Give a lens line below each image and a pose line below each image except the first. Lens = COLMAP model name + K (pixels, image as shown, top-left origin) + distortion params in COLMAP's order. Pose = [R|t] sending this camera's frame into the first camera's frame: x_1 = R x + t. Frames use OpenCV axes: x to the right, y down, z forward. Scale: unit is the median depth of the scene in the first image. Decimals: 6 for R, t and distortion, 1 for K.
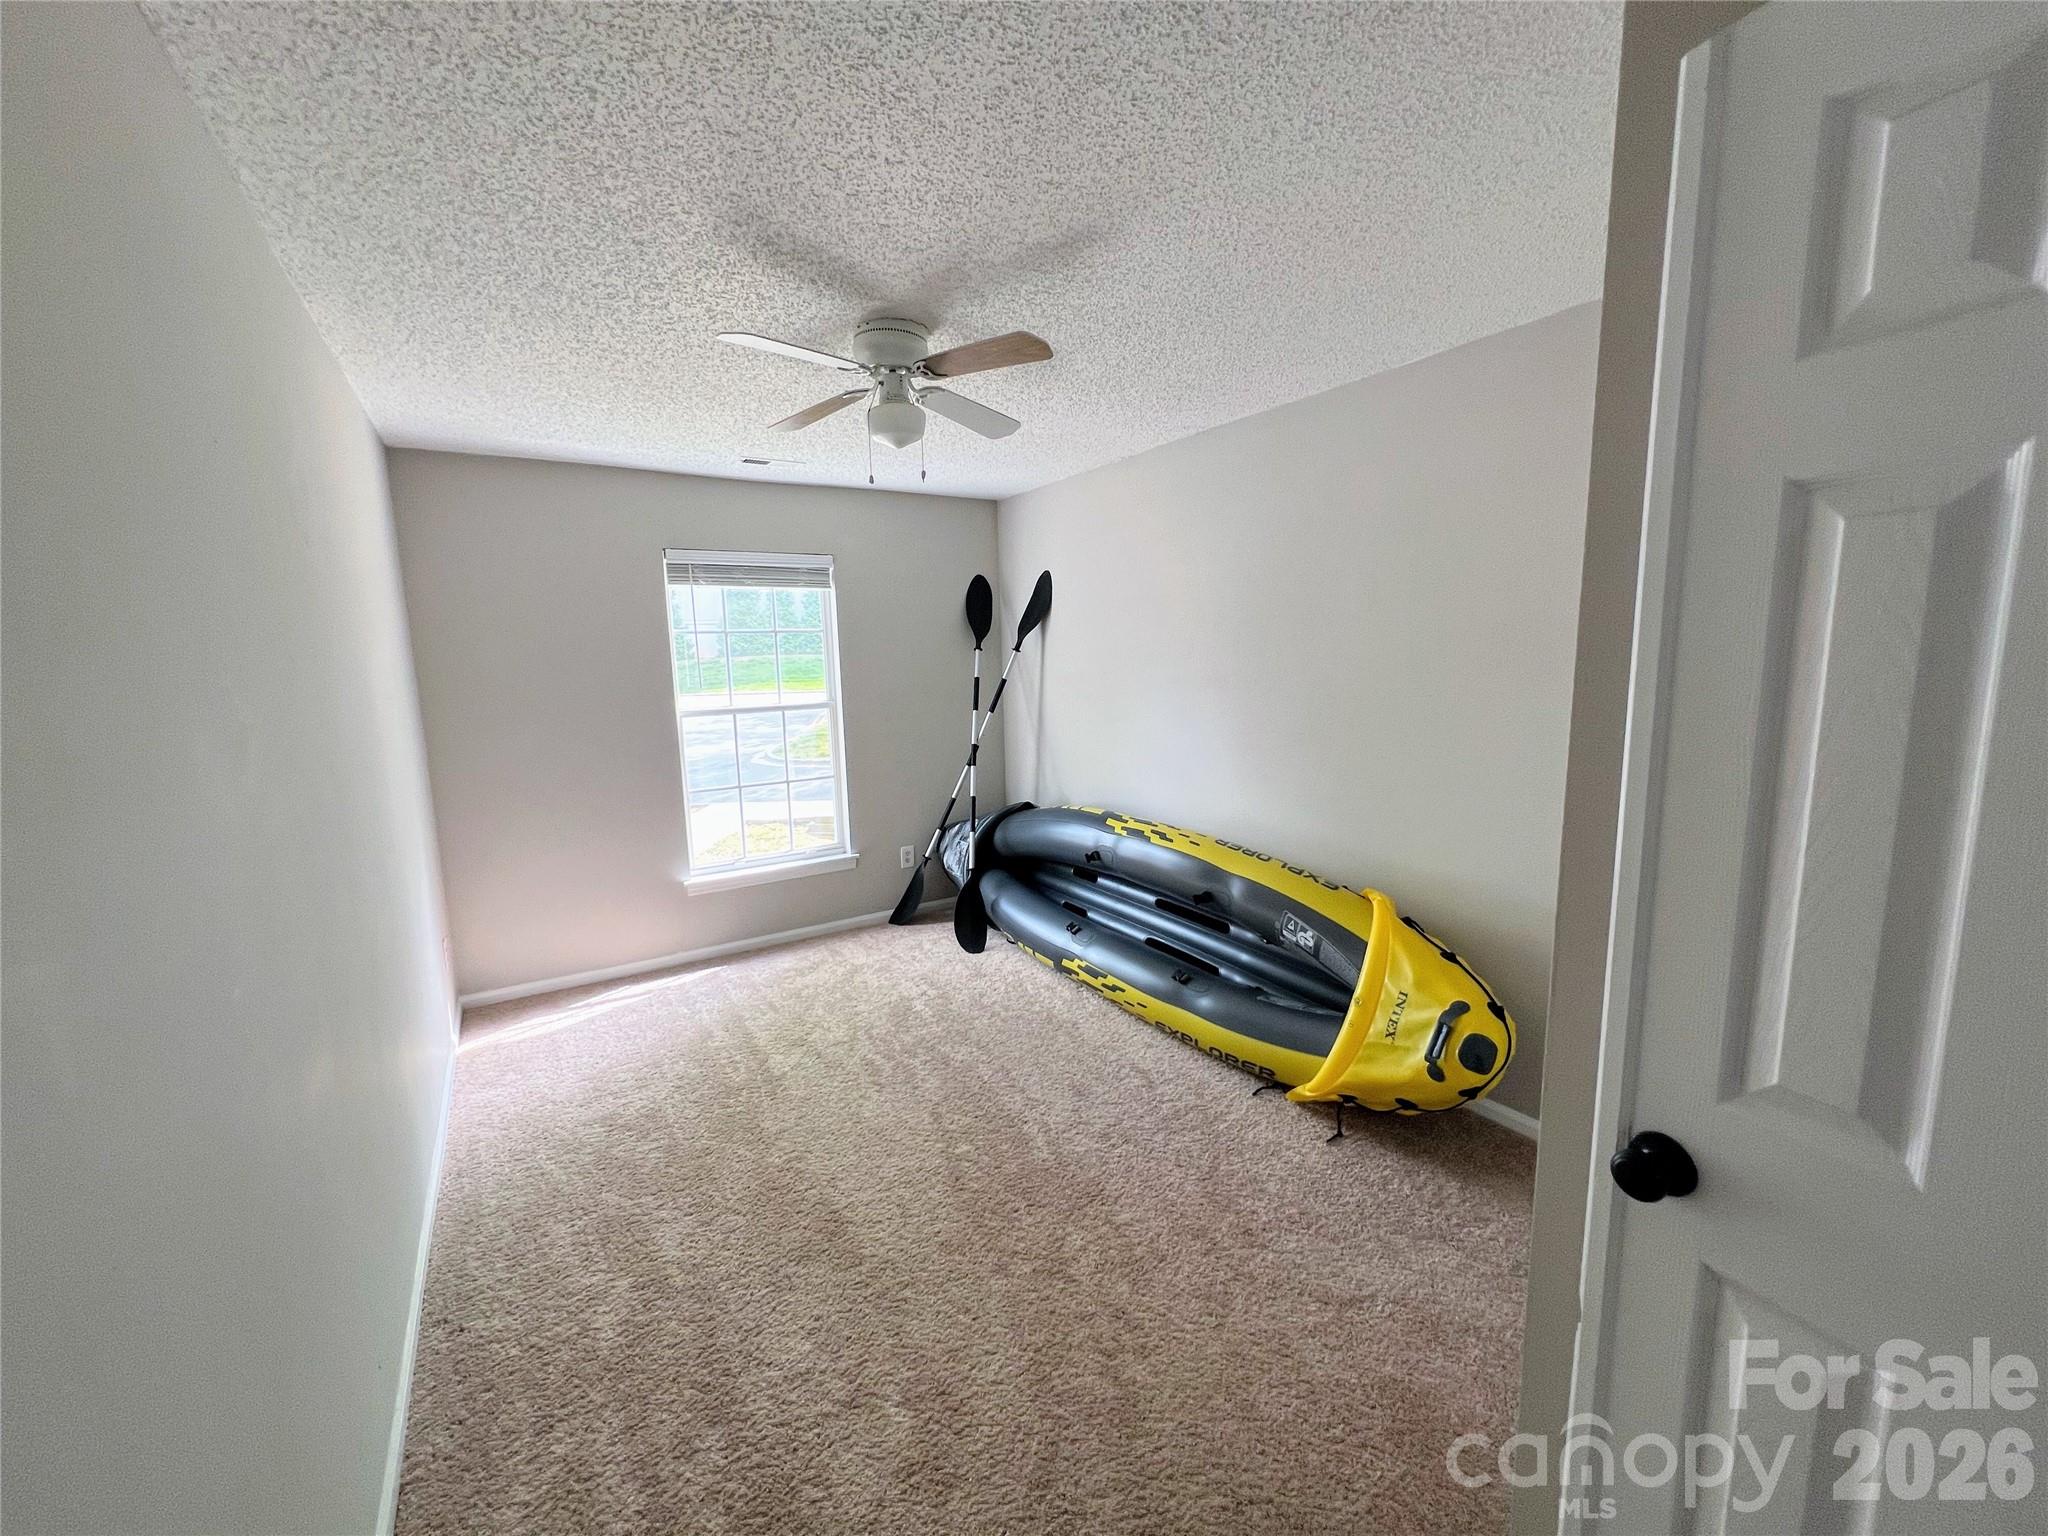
lens RADIAL K [[816.5, 0, 1029.8], [0, 816.5, 771.8], [0, 0, 1]] dist [-0.001206, -0.000143]
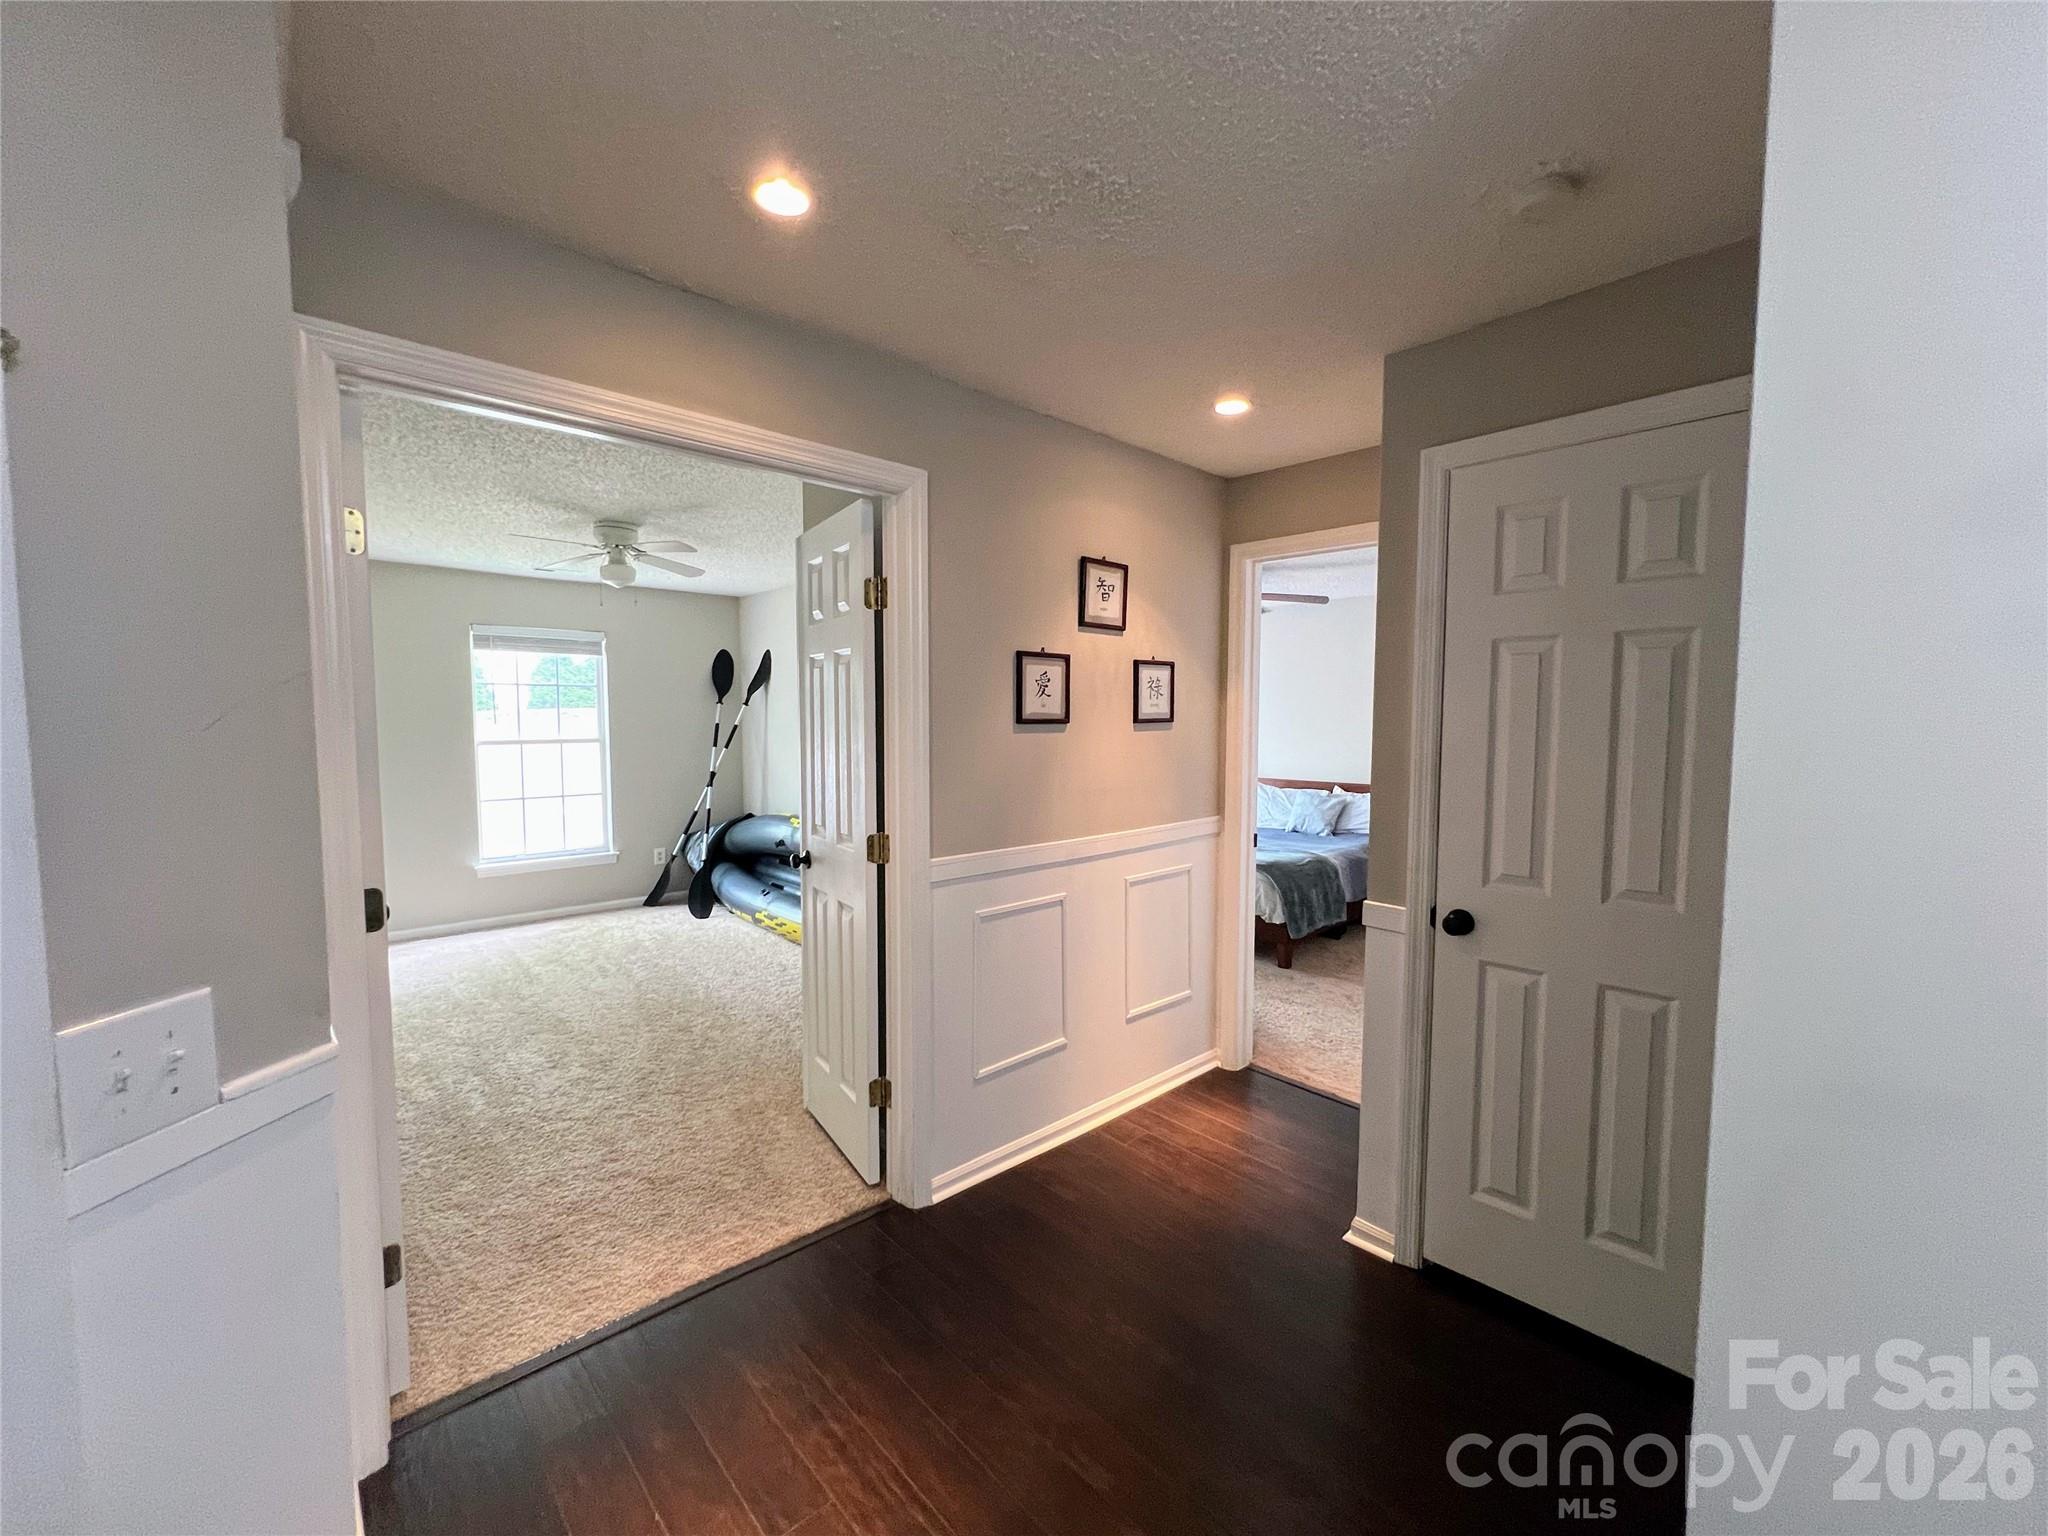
lens RADIAL K [[831.3, 0, 1024.1], [0, 831.3, 771.1], [0, 0, 1]] dist [-0.000819, 0.000063]
pose [[0.984114, 0.016209, 0.176798, 0.214772], [-0.002035, 0.996788, -0.080057, 0.082015], [-0.177528, 0.078425, 0.980986, -0.495853]]
